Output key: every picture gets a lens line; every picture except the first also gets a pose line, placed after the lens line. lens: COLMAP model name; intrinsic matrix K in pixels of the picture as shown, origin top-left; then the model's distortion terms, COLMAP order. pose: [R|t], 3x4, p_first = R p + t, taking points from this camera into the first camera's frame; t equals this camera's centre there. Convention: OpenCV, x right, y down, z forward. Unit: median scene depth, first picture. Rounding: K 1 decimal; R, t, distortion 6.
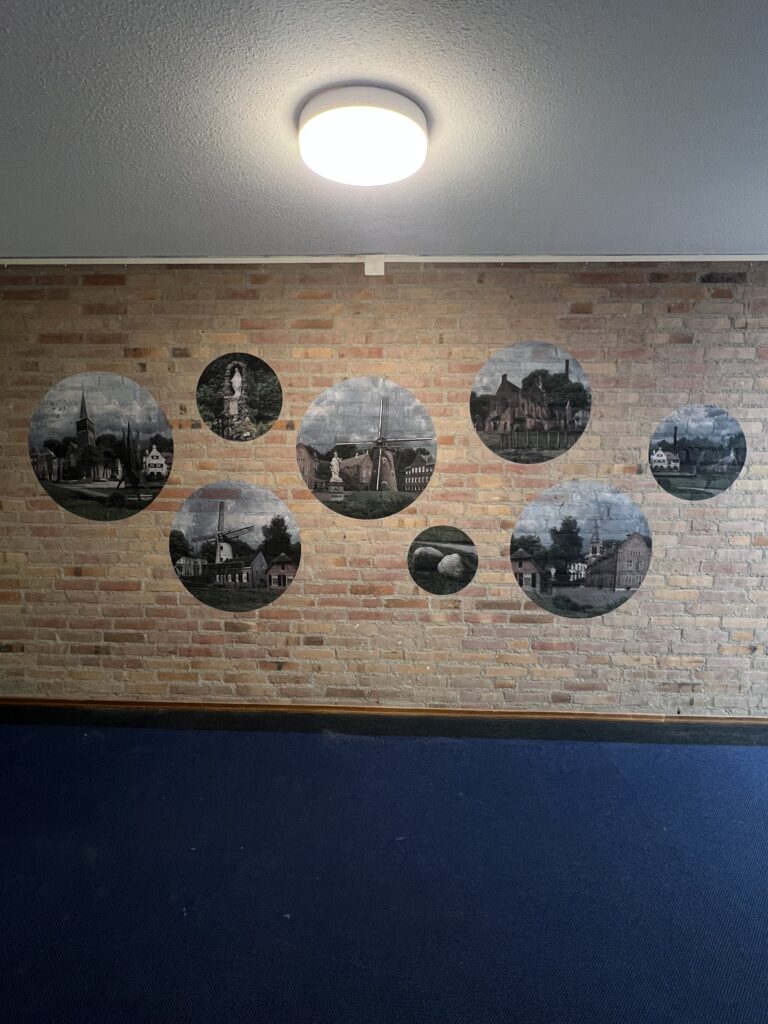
lens RADIAL K [[542.4, 0, 385.6], [0, 542.4, 504.6], [0, 0, 1]] dist [-0.002896, 0.001278]
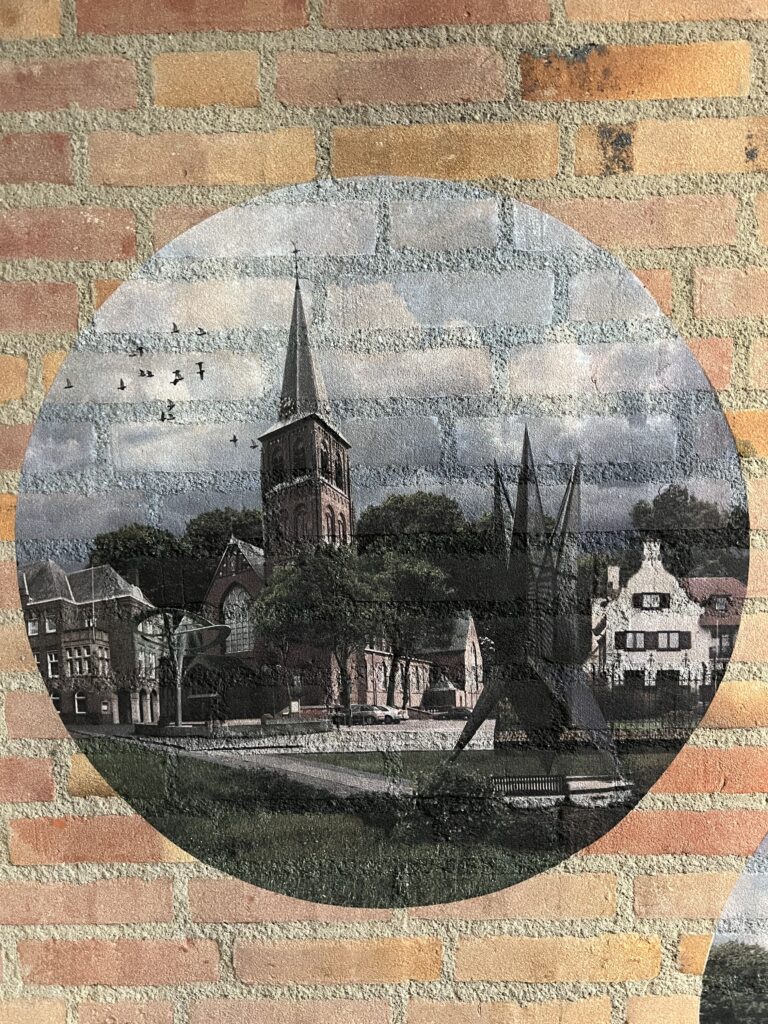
lens RADIAL K [[782.4, 0, 385.4], [0, 782.4, 512.4], [0, 0, 1]] dist [0.034501, -0.026787]
pose [[0.999386, -0.027769, 0.021369, -0.531885], [0.027960, 0.999571, -0.008683, -0.120982], [-0.021119, 0.009275, 0.999734, 0.709733]]
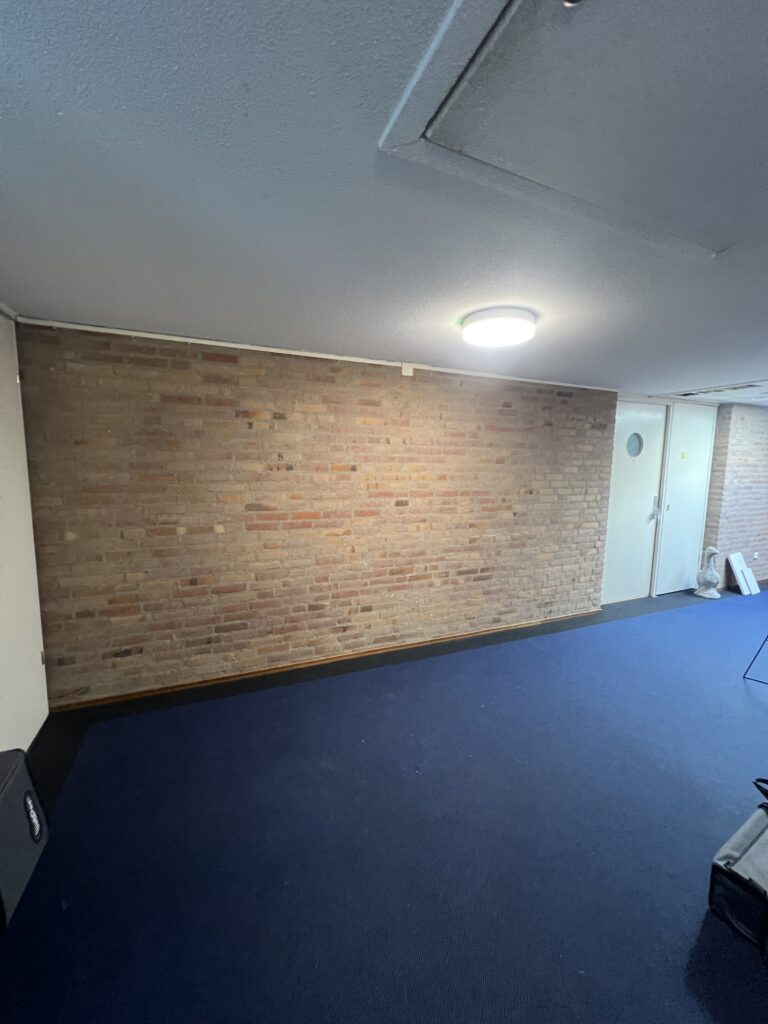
lens RADIAL K [[408.1, 0, 387.7], [0, 408.1, 511.7], [0, 0, 1]] dist [0.001229, -0.000054]
pose [[0.903893, -0.045851, 0.425294, -0.572648], [0.041174, 0.998948, 0.020187, -0.043626], [-0.425772, -0.000736, 0.904830, -0.067024]]
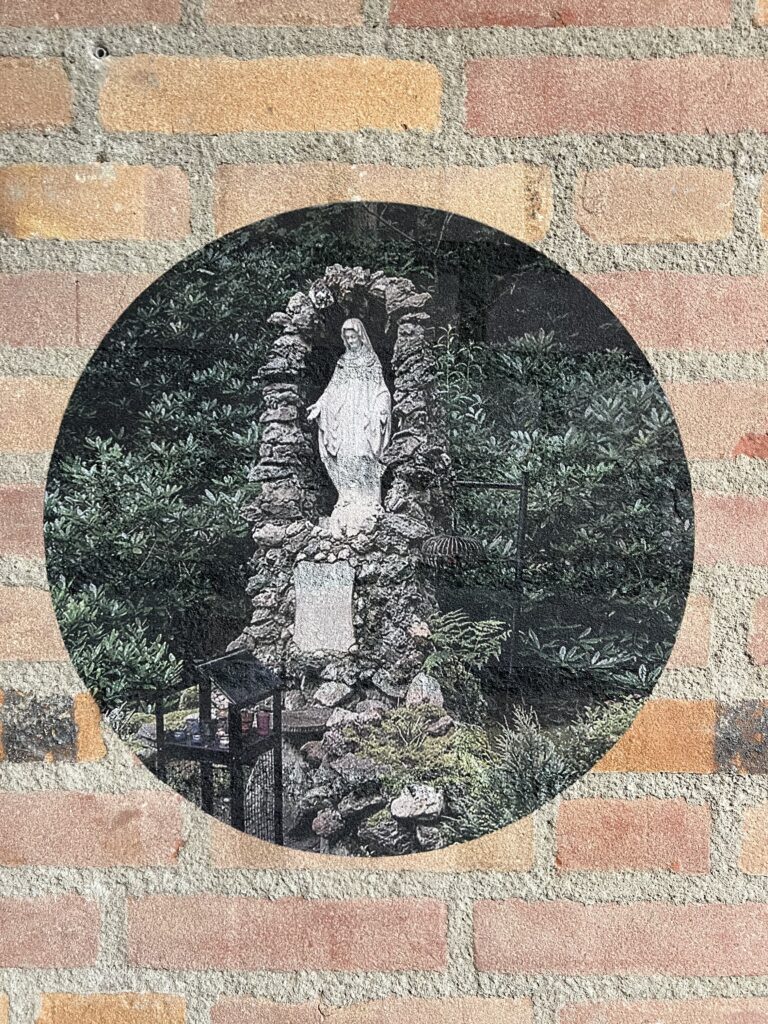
lens RADIAL K [[782.4, 0, 383.4], [0, 782.4, 512.6], [0, 0, 1]] dist [0.034501, -0.026787]
pose [[0.999480, -0.001972, 0.032179, -0.269625], [0.004304, 0.997355, -0.072562, -0.186802], [-0.031951, 0.072663, 0.996845, 0.797417]]
